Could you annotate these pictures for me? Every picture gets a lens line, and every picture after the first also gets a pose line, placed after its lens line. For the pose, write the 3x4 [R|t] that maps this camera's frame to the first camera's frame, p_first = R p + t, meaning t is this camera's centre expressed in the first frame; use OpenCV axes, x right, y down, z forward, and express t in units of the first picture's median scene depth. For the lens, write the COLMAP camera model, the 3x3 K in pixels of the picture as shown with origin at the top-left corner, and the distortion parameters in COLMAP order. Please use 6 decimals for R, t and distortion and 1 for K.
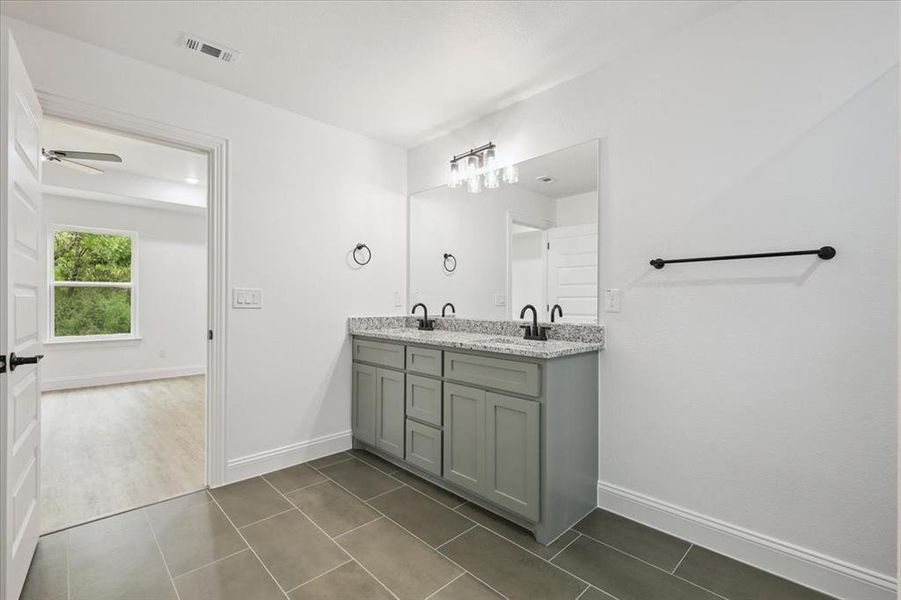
lens RADIAL K [[382.2, 0, 448.4], [0, 382.2, 296.3], [0, 0, 1]] dist [-0.001065, -0.000048]
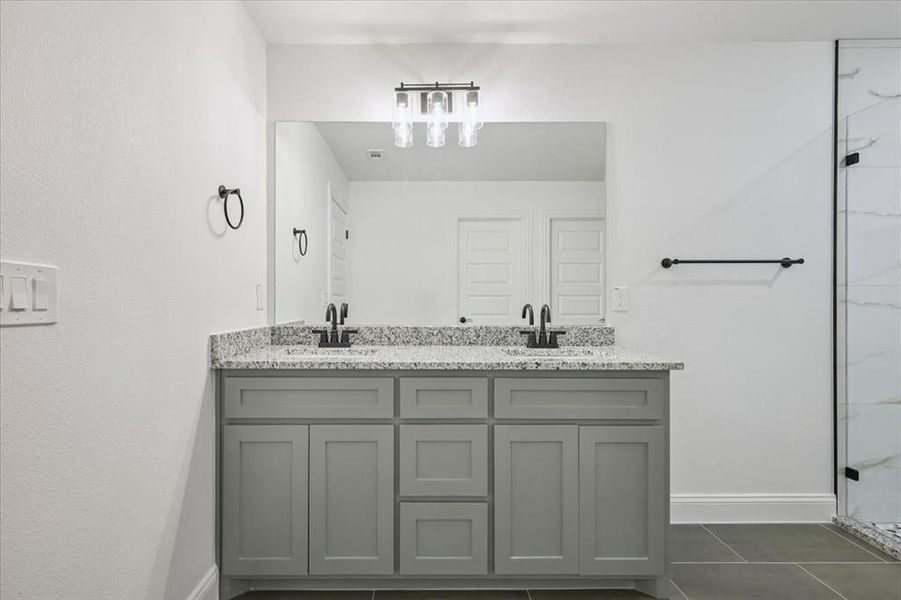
lens RADIAL K [[397.5, 0, 434.8], [0, 397.5, 297.6], [0, 0, 1]] dist [-0.000094, 0.002099]
pose [[0.707102, 0.001951, 0.707109, -0.488113], [-0.007553, 0.999960, 0.004794, 0.004925], [-0.707071, -0.008730, 0.707088, 0.523384]]
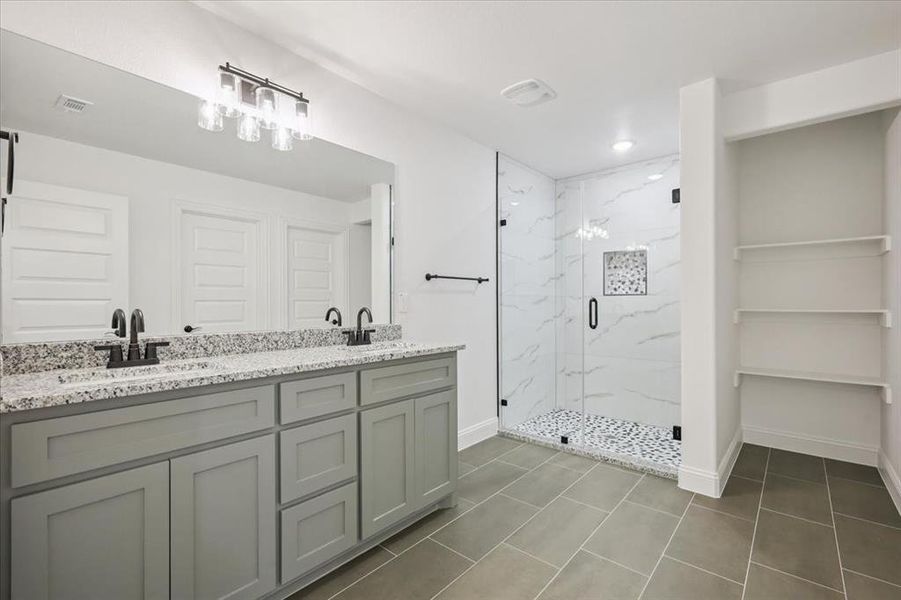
lens RADIAL K [[397.5, 0, 443.8], [0, 397.5, 301.2], [0, 0, 1]] dist [-0.000094, 0.002099]
pose [[-0.060189, 0.006608, 0.998165, -0.706245], [-0.006047, 0.999957, -0.006985, 0.010907], [-0.998169, -0.006456, -0.060146, 0.786507]]
